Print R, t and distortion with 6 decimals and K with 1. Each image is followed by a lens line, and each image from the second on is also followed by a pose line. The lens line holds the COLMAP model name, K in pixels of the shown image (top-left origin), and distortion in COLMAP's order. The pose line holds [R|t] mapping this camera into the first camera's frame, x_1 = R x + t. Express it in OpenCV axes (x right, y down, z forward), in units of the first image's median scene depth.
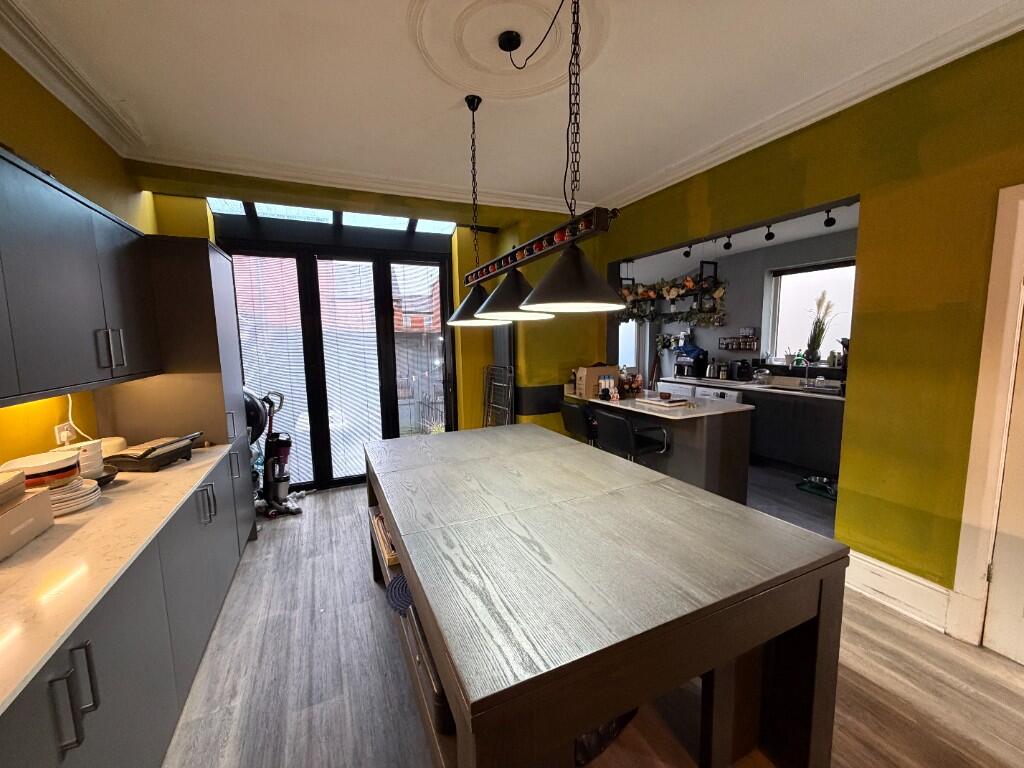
lens RADIAL K [[403.5, 0, 506.2], [0, 403.5, 386.4], [0, 0, 1]] dist [-0.000816, 0.001657]
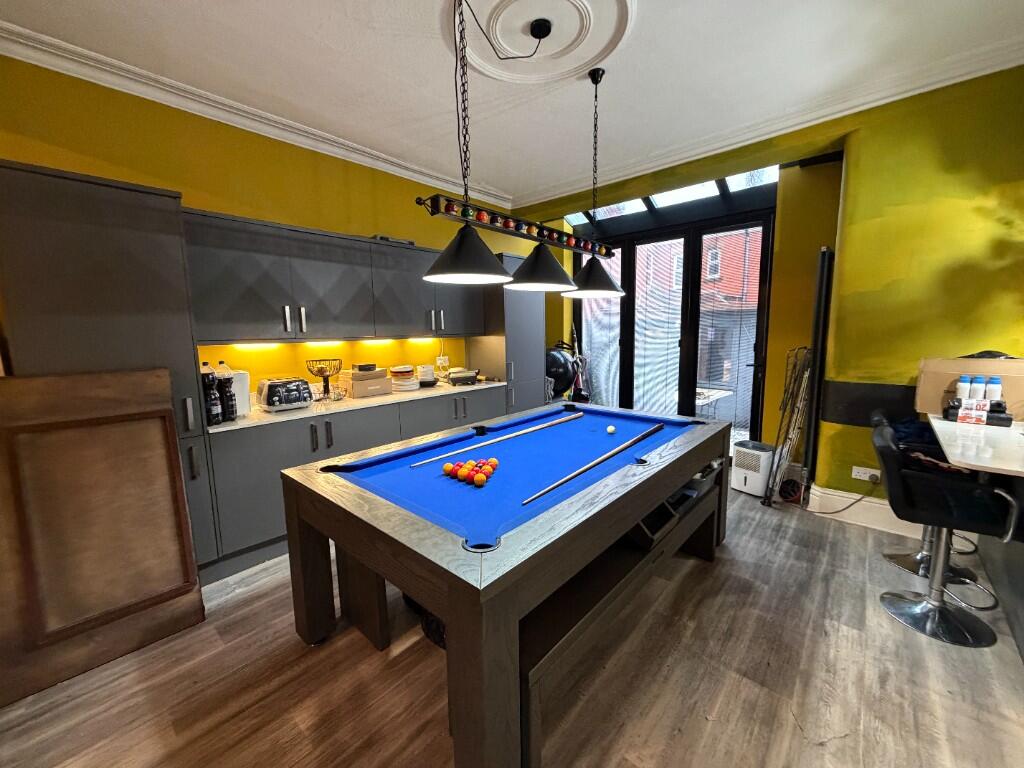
lens RADIAL K [[403.5, 0, 513.4], [0, 403.5, 383.0], [0, 0, 1]] dist [-0.000816, 0.001657]
pose [[0.402816, 0.131273, -0.905818, 0.533523], [-0.103351, 0.989855, 0.097492, -0.007470], [0.909427, 0.054346, 0.412297, 0.268804]]
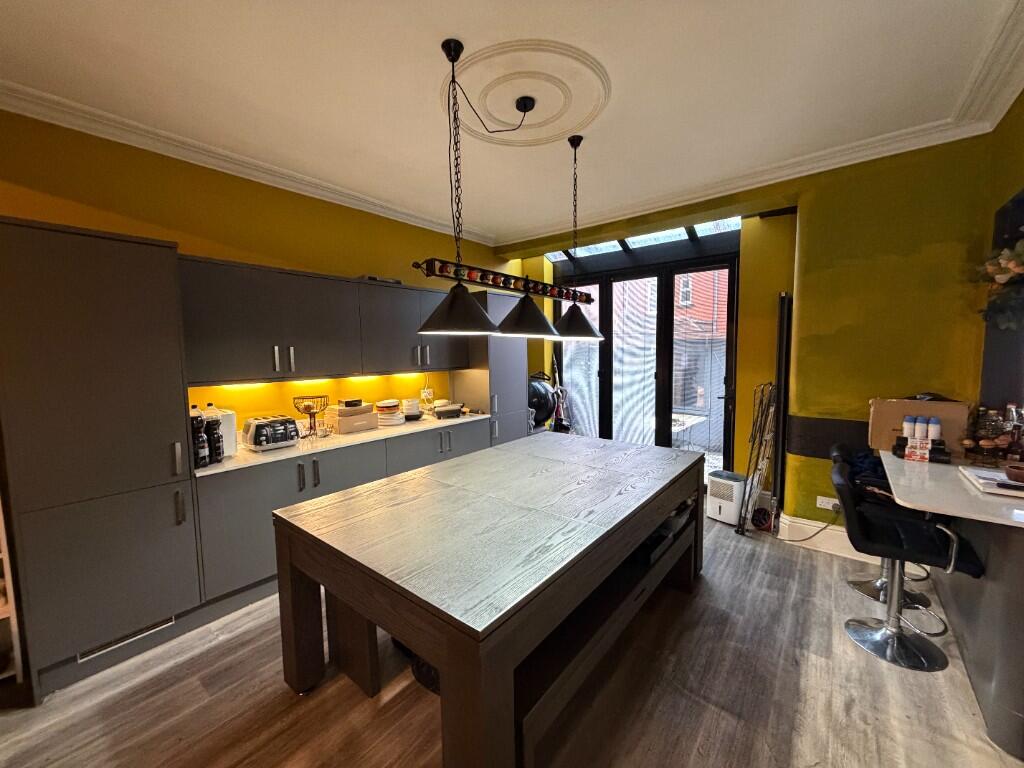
lens RADIAL K [[403.5, 0, 512.4], [0, 403.5, 383.3], [0, 0, 1]] dist [-0.000816, 0.001657]
pose [[0.447742, 0.085876, -0.890029, 0.552128], [-0.103806, 0.993639, 0.043652, -0.043611], [0.888117, 0.072846, 0.453809, 0.242169]]
